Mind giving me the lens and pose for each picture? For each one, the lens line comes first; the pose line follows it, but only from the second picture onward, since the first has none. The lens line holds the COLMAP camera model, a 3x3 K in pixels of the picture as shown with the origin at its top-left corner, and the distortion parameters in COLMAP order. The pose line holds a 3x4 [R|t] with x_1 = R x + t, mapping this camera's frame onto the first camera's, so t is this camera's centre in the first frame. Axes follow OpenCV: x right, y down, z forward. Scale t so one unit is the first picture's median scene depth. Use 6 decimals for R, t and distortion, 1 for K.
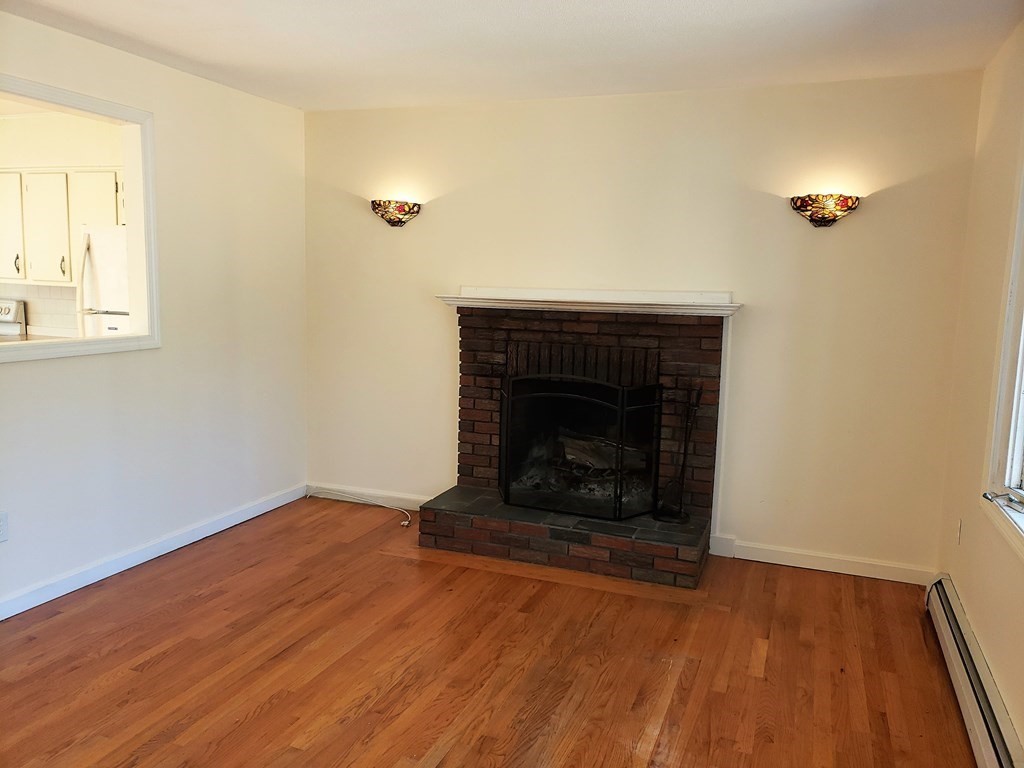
lens RADIAL K [[800.7, 0, 513.5], [0, 800.7, 360.1], [0, 0, 1]] dist [0.118356, -0.170321]
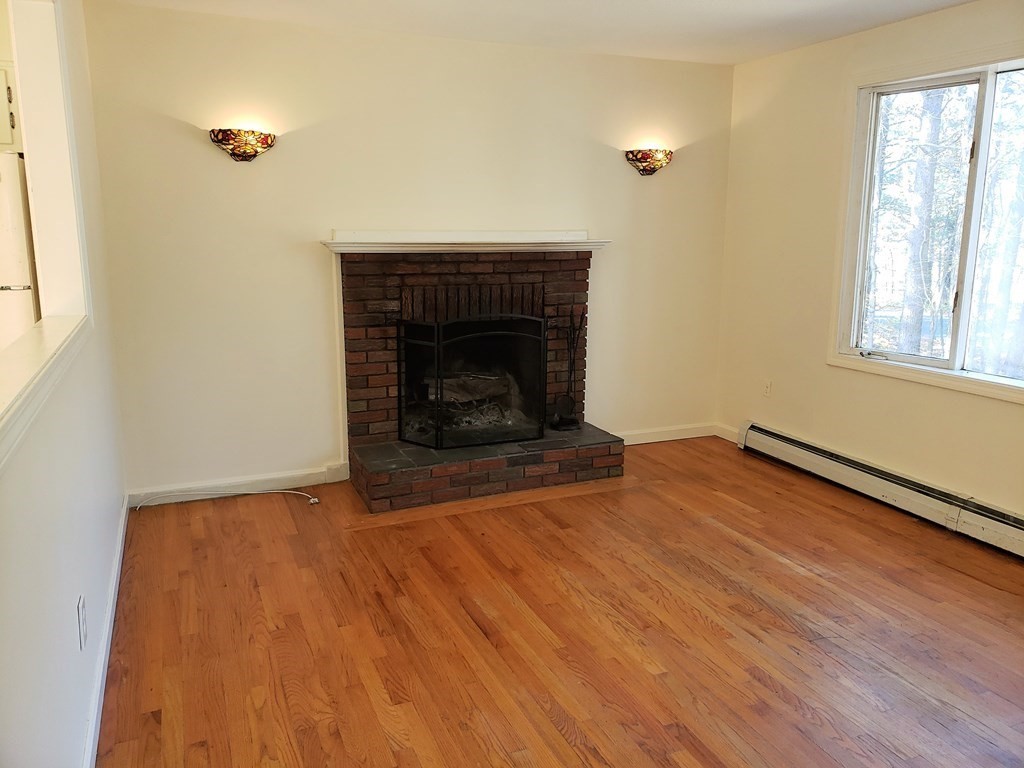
lens RADIAL K [[800.7, 0, 513.5], [0, 800.7, 360.1], [0, 0, 1]] dist [0.118356, -0.170321]
pose [[0.701069, -0.140419, 0.699131, -0.631947], [0.084249, 0.989864, 0.114329, -0.037640], [-0.708099, -0.021251, 0.705794, 0.233222]]
